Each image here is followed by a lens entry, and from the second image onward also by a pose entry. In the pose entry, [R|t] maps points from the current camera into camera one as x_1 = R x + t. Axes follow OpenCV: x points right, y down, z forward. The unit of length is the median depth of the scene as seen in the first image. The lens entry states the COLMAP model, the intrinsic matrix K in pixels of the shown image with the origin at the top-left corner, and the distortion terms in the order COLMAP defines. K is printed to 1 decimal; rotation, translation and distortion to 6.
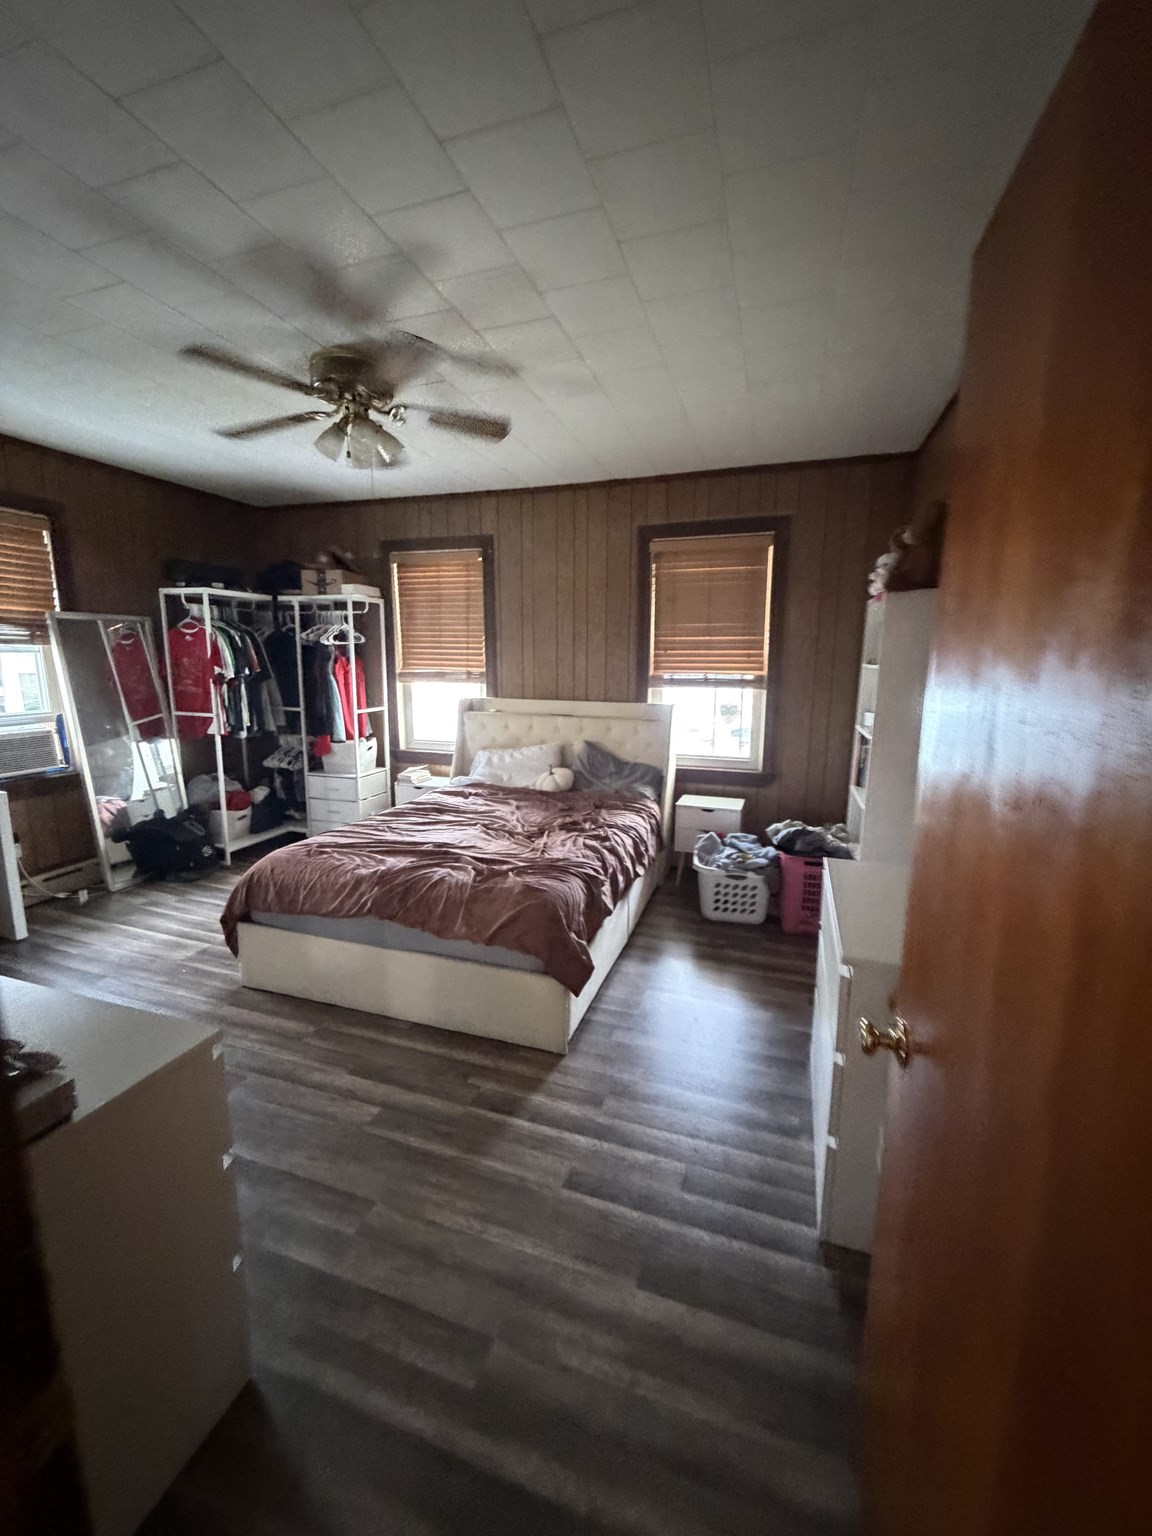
lens RADIAL K [[605.8, 0, 580.8], [0, 605.8, 757.5], [0, 0, 1]] dist [-0.004111, 0.000846]
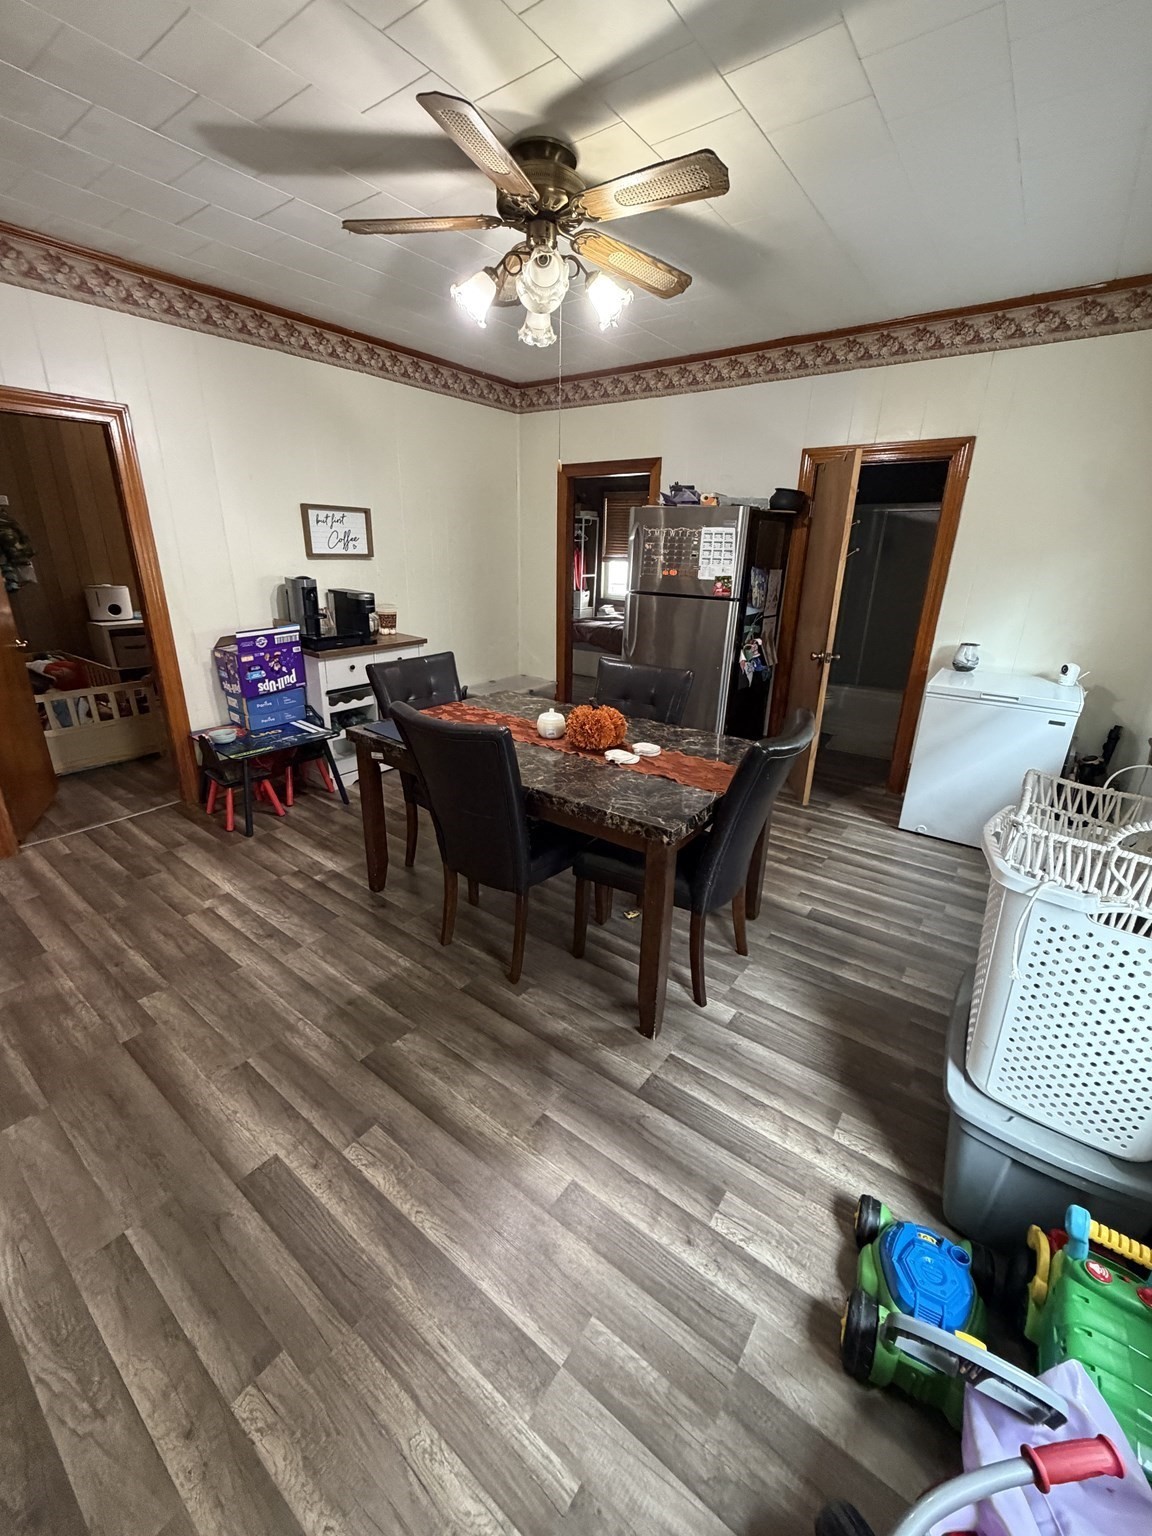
lens RADIAL K [[605.8, 0, 576.3], [0, 605.8, 770.4], [0, 0, 1]] dist [-0.004111, 0.000846]
pose [[0.948069, 0.129367, -0.290567, 0.383200], [-0.075786, 0.979116, 0.188647, 0.241324], [0.308903, -0.156829, 0.938074, -1.355951]]
